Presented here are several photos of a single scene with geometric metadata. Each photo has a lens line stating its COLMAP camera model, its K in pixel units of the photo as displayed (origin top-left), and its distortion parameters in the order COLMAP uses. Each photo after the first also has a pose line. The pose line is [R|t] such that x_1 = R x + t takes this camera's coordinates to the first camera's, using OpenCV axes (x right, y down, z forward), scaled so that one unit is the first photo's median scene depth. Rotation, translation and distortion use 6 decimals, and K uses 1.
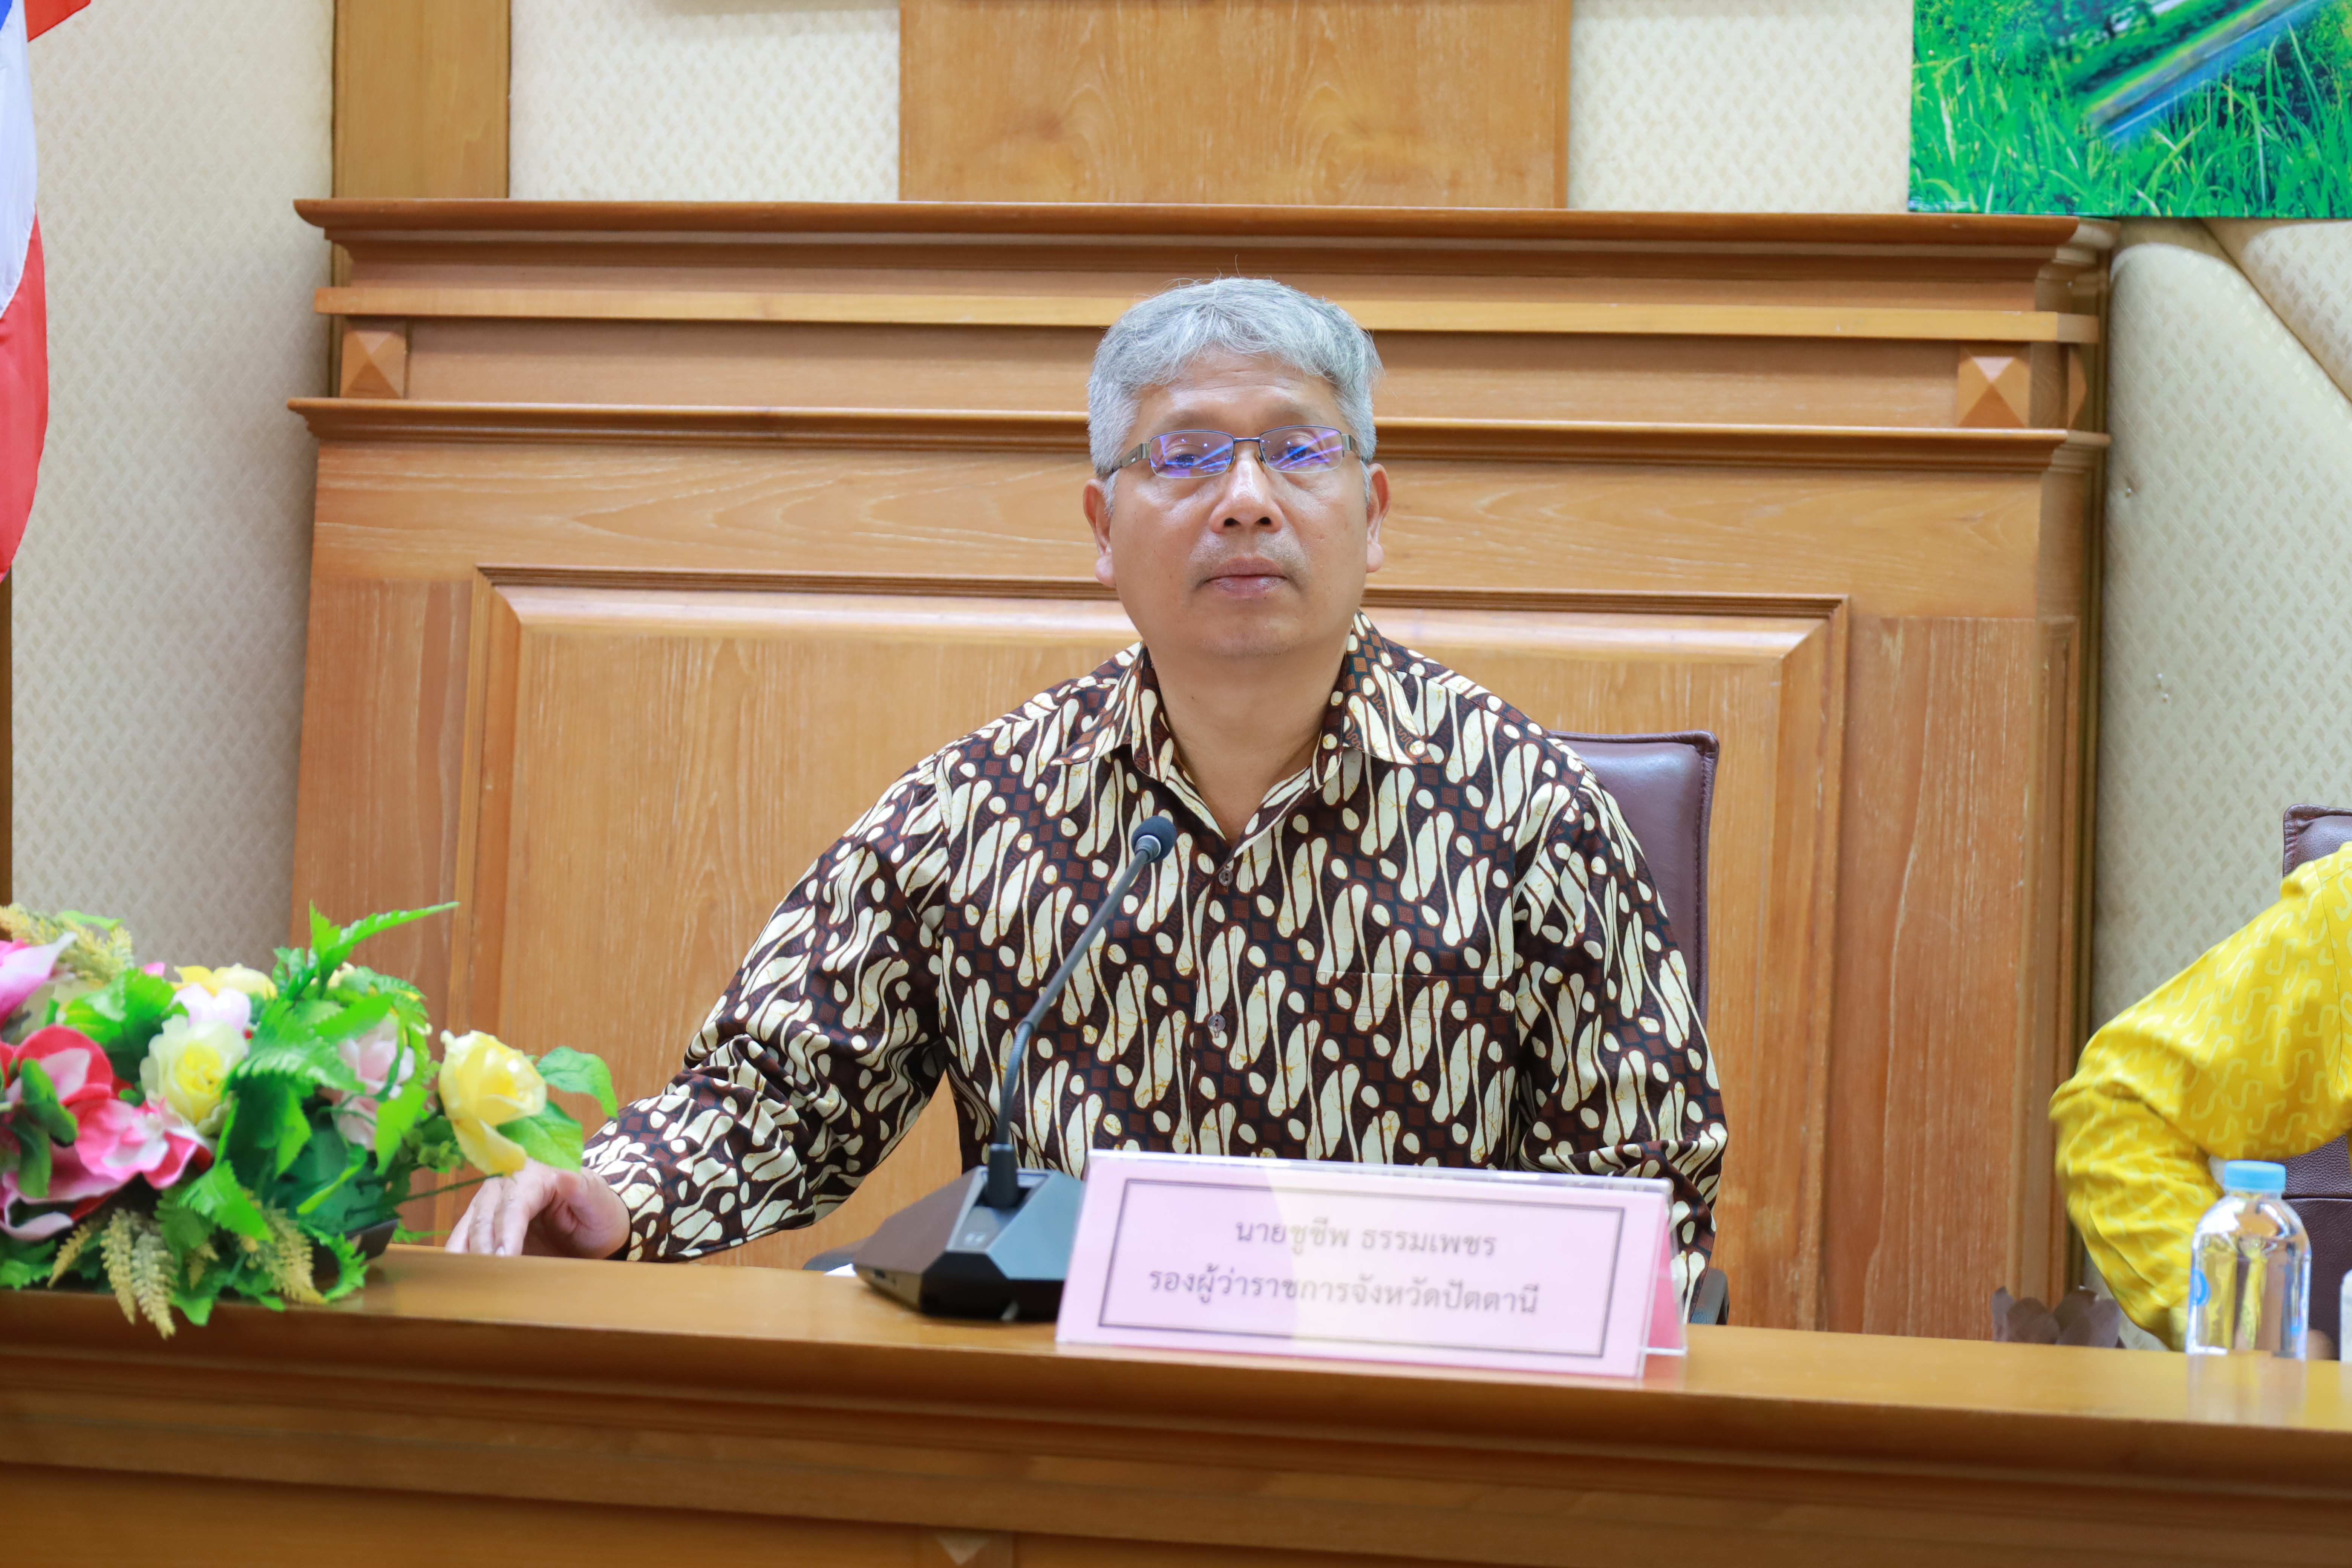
lens RADIAL K [[6872.1, 0, 1233.2], [0, 6872.1, 793.7], [0, 0, 1]] dist [0.024702, -0.421289]
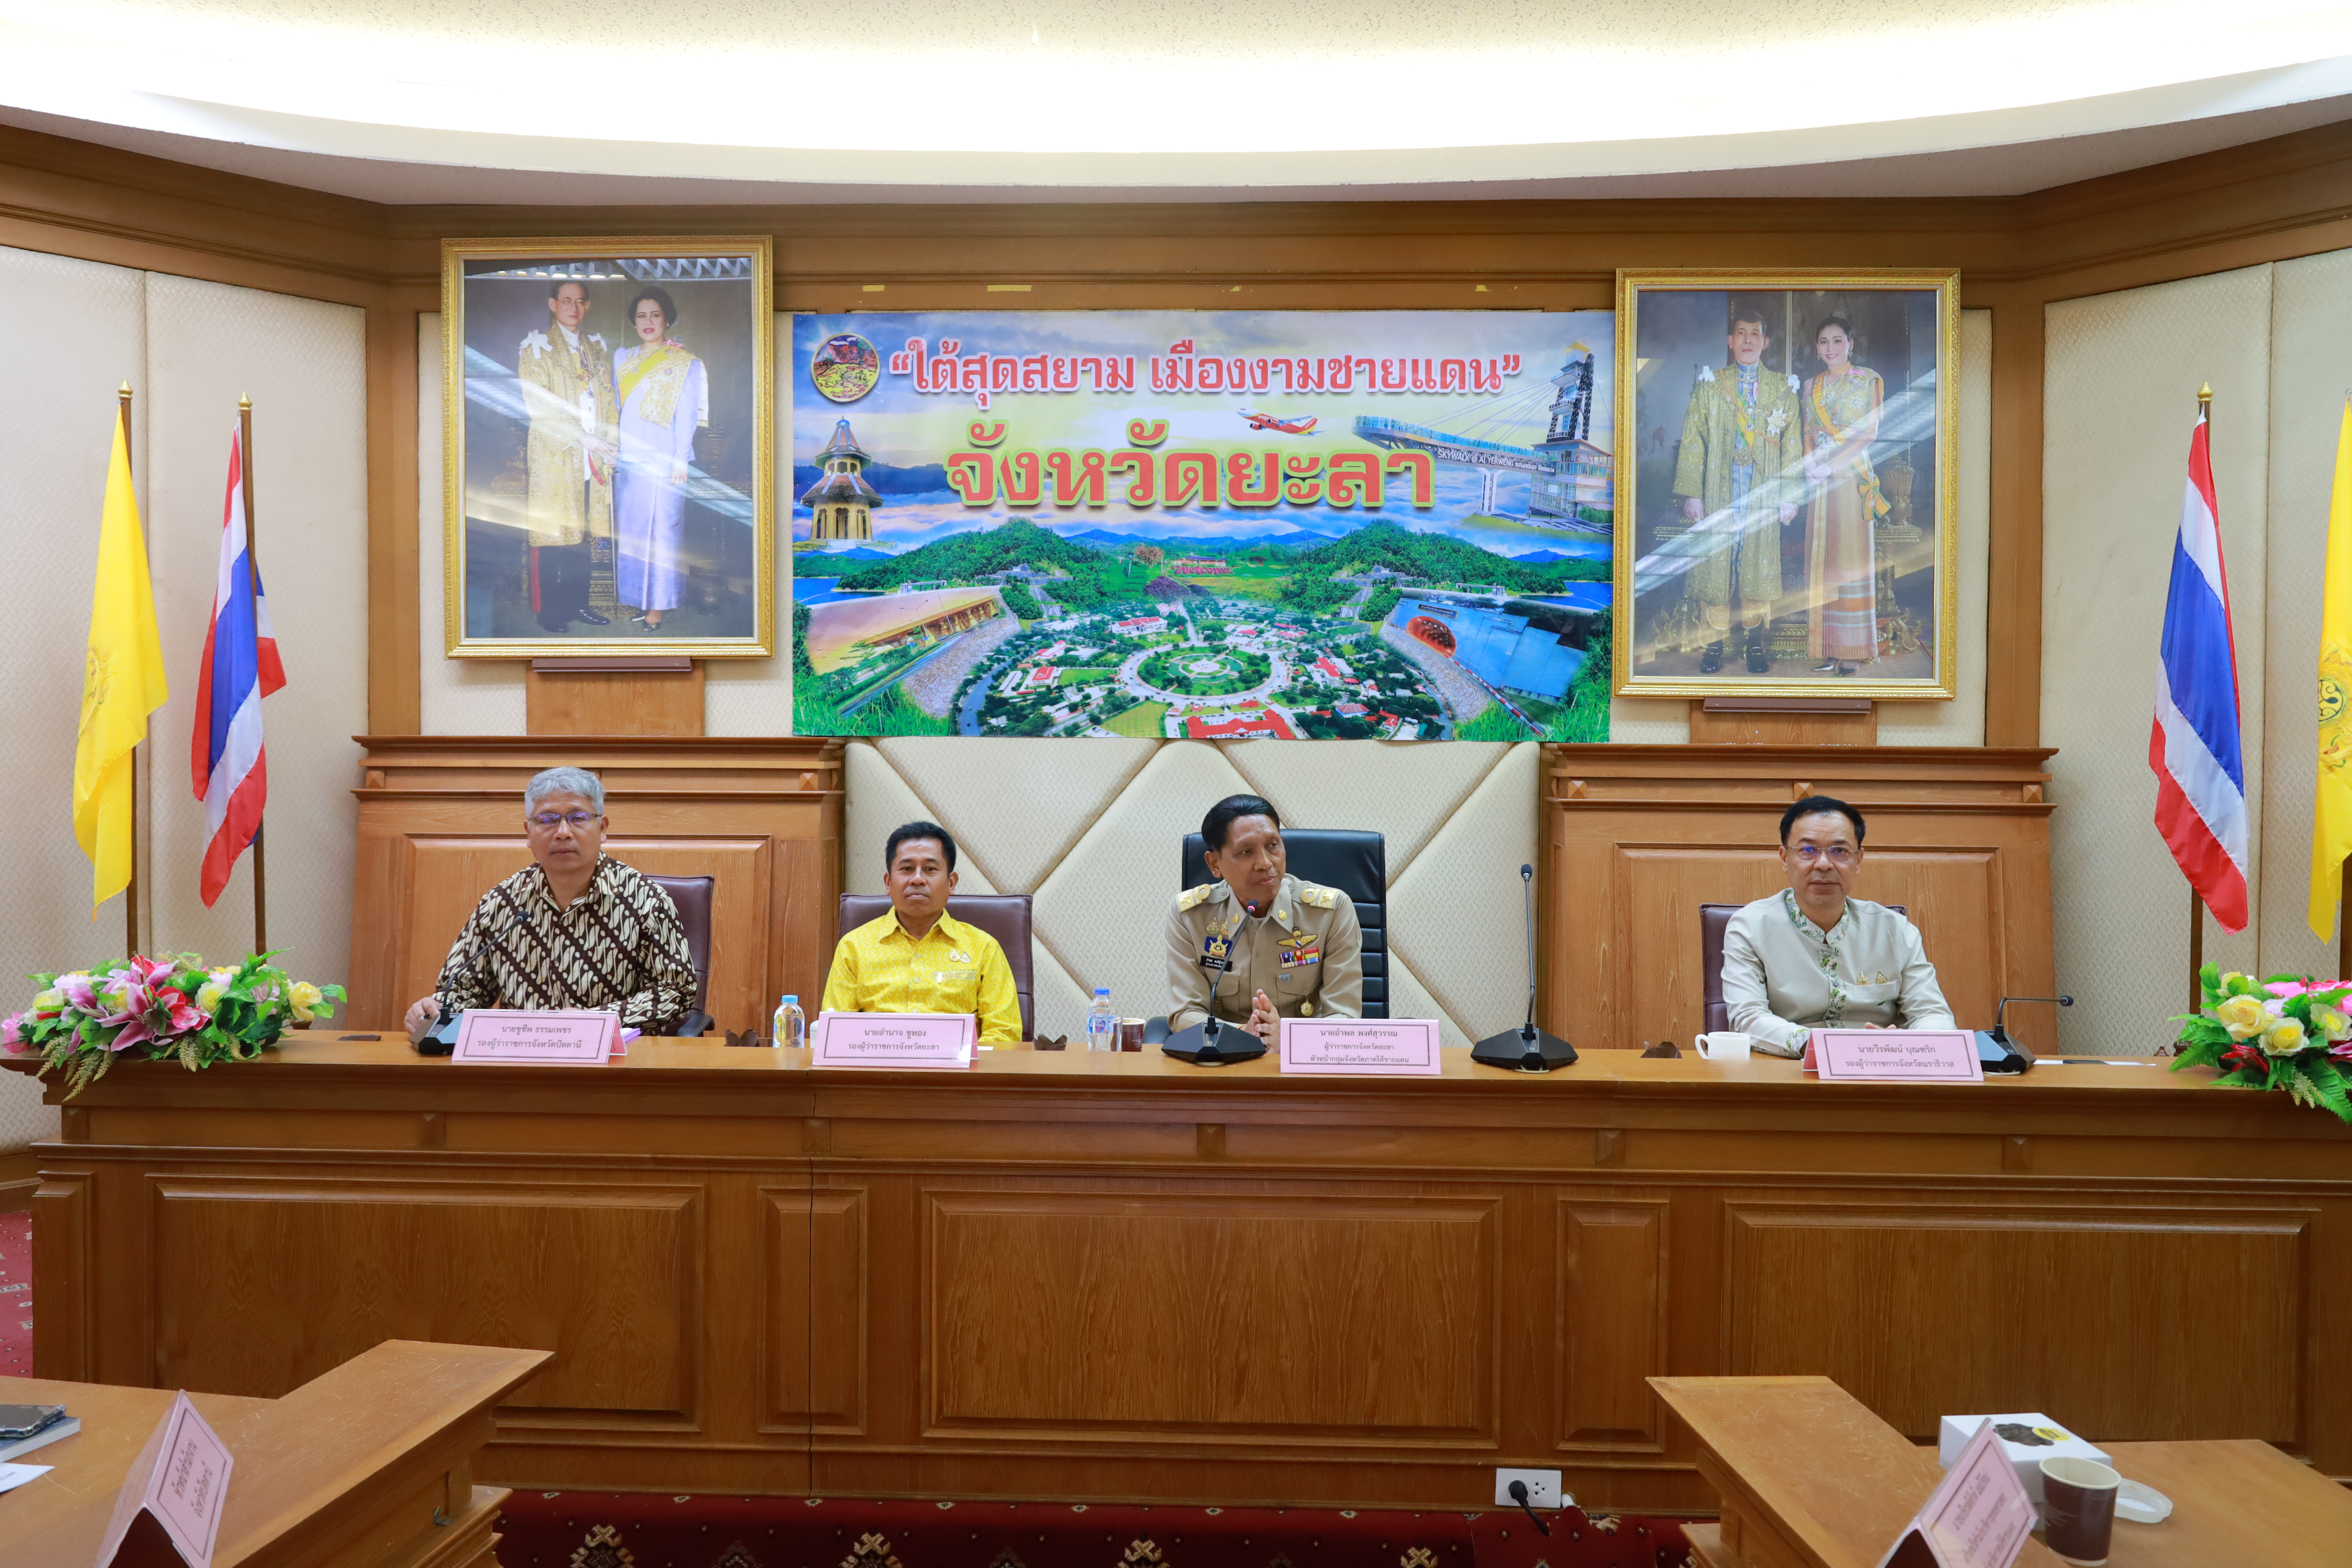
lens RADIAL K [[1730.2, 0, 1176.0], [0, 1730.2, 784.0], [0, 0, 1]] dist [0.011243, 0.002792]
pose [[0.973458, -0.017366, 0.228207, 0.087625], [0.025684, 0.999108, -0.033530, -0.018116], [-0.227421, 0.038501, 0.973035, -0.016359]]
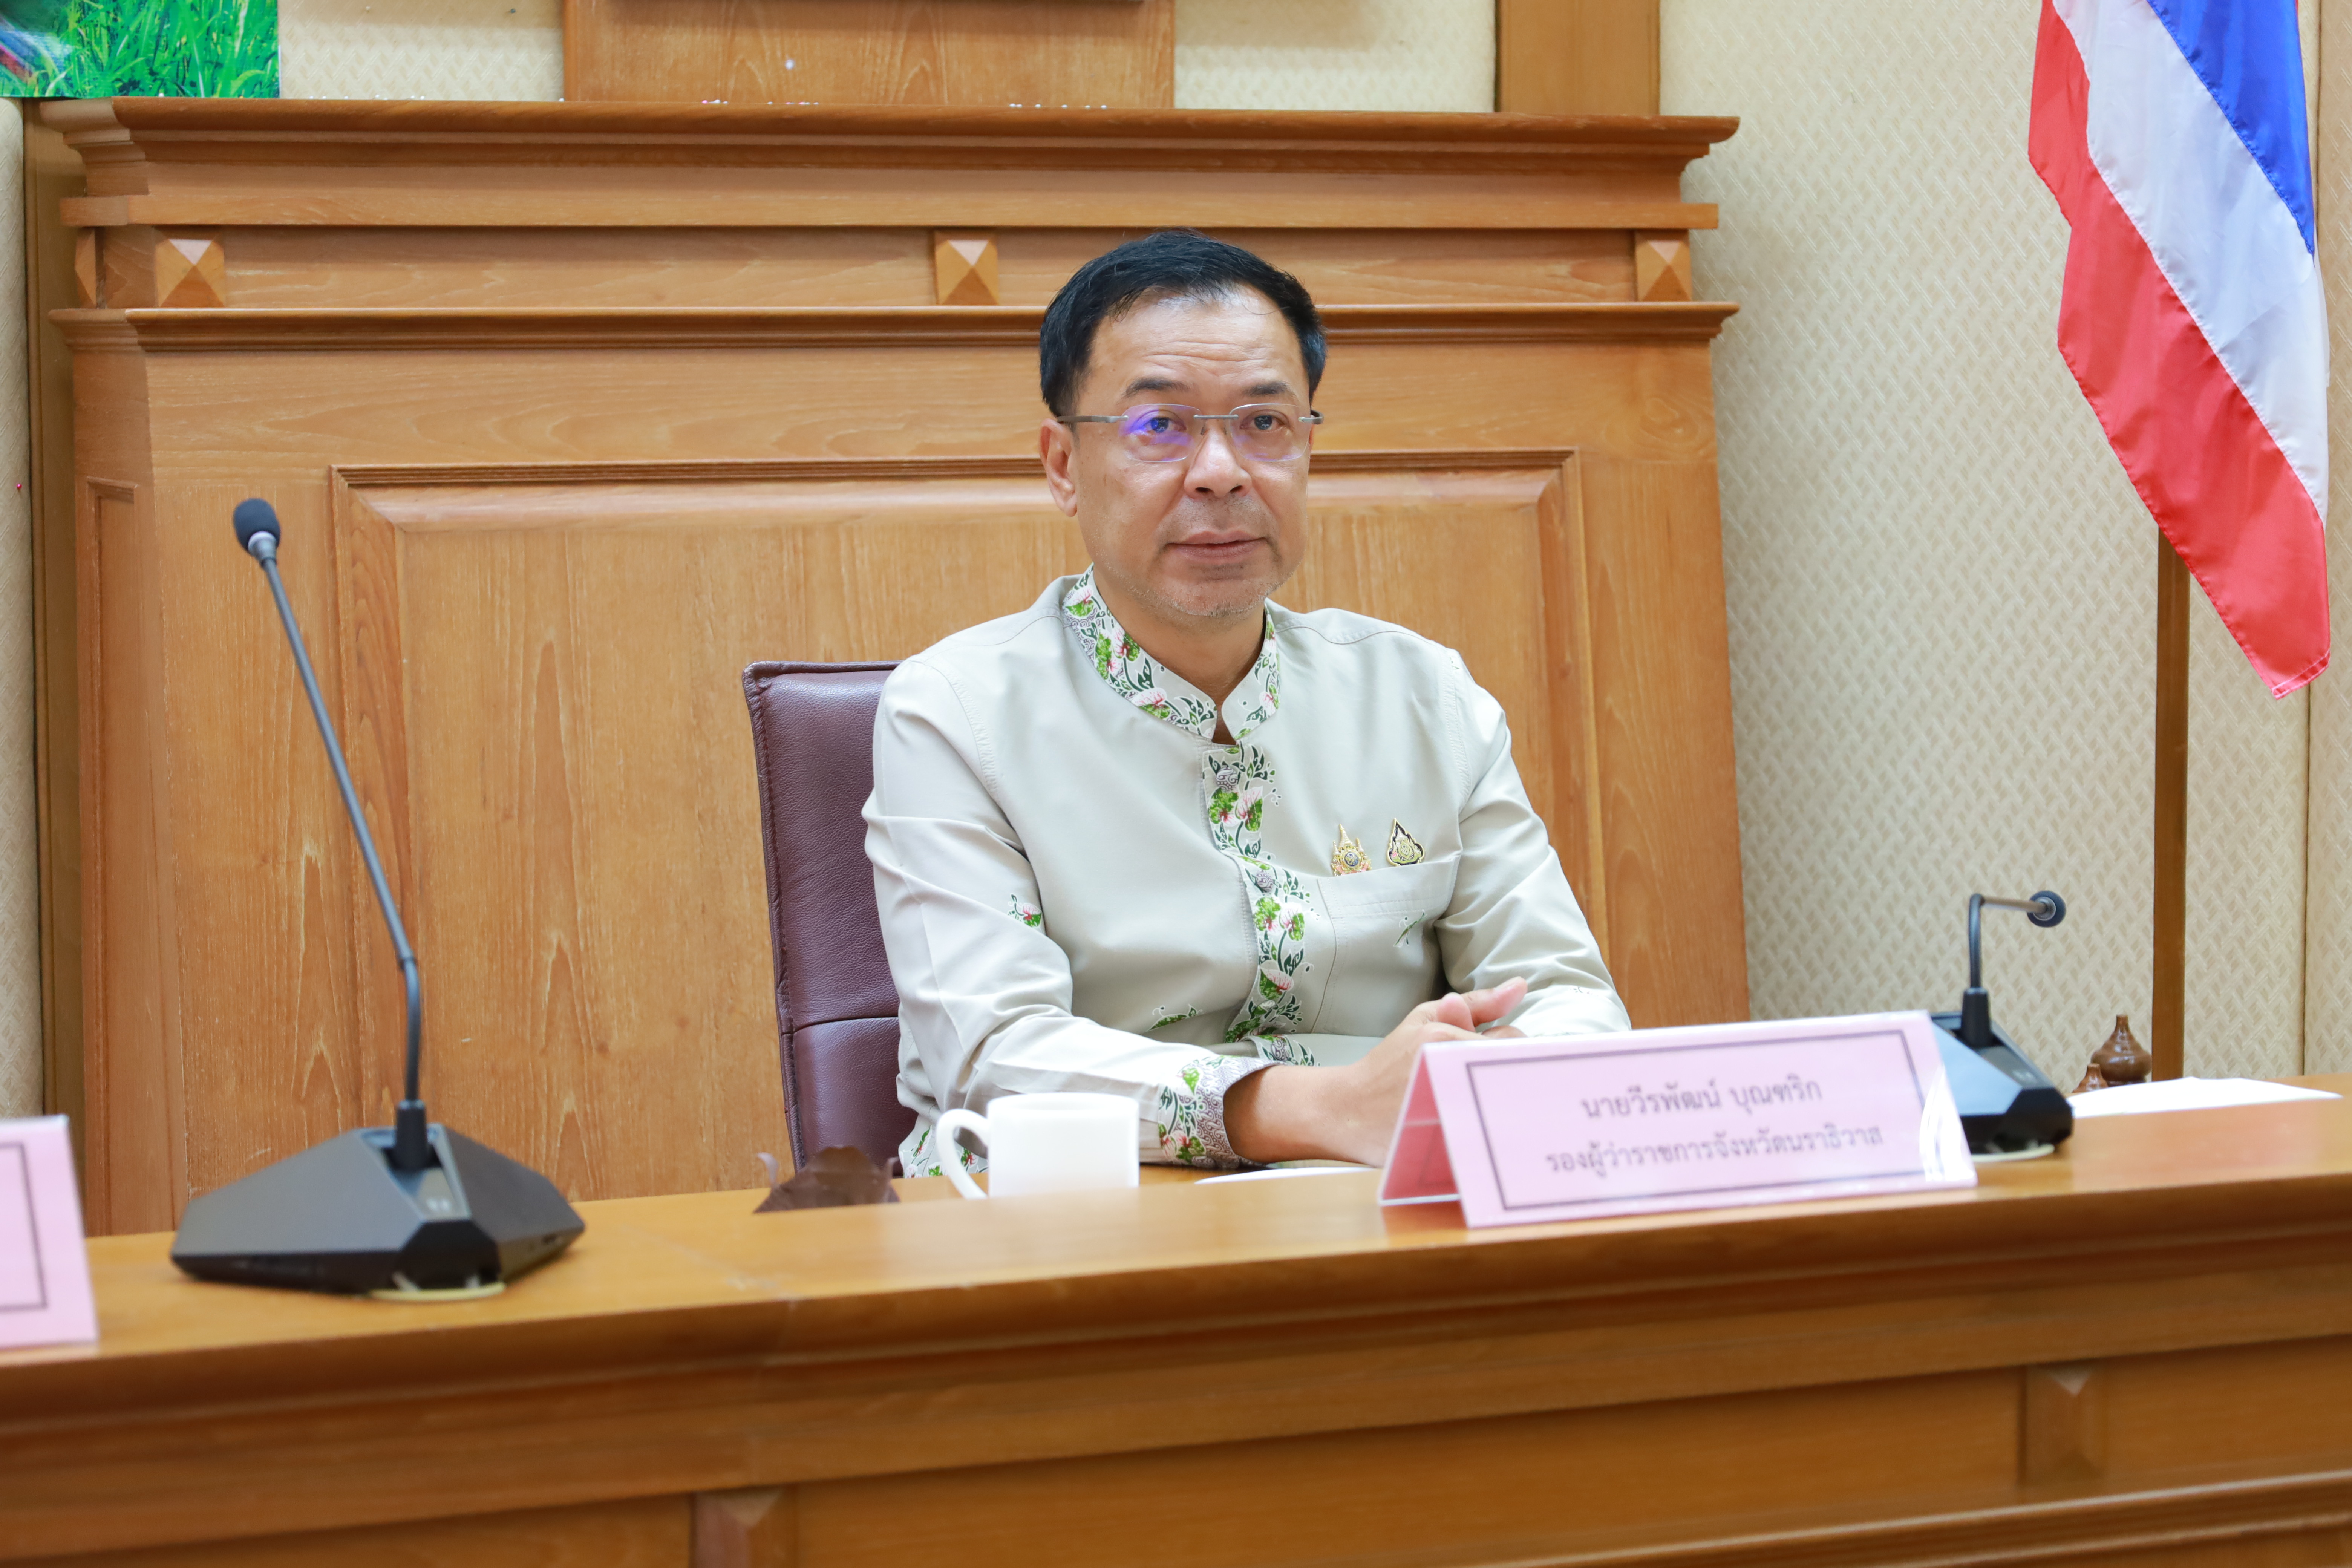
lens RADIAL K [[5919.3, 0, 1176.0], [0, 5919.3, 784.0], [0, 0, 1]] dist [0.016288, 0.089292]
pose [[0.762374, -0.075973, 0.642662, 0.066833], [0.055911, 0.997104, 0.051548, -0.003133], [-0.644717, -0.003367, 0.764414, 0.105229]]
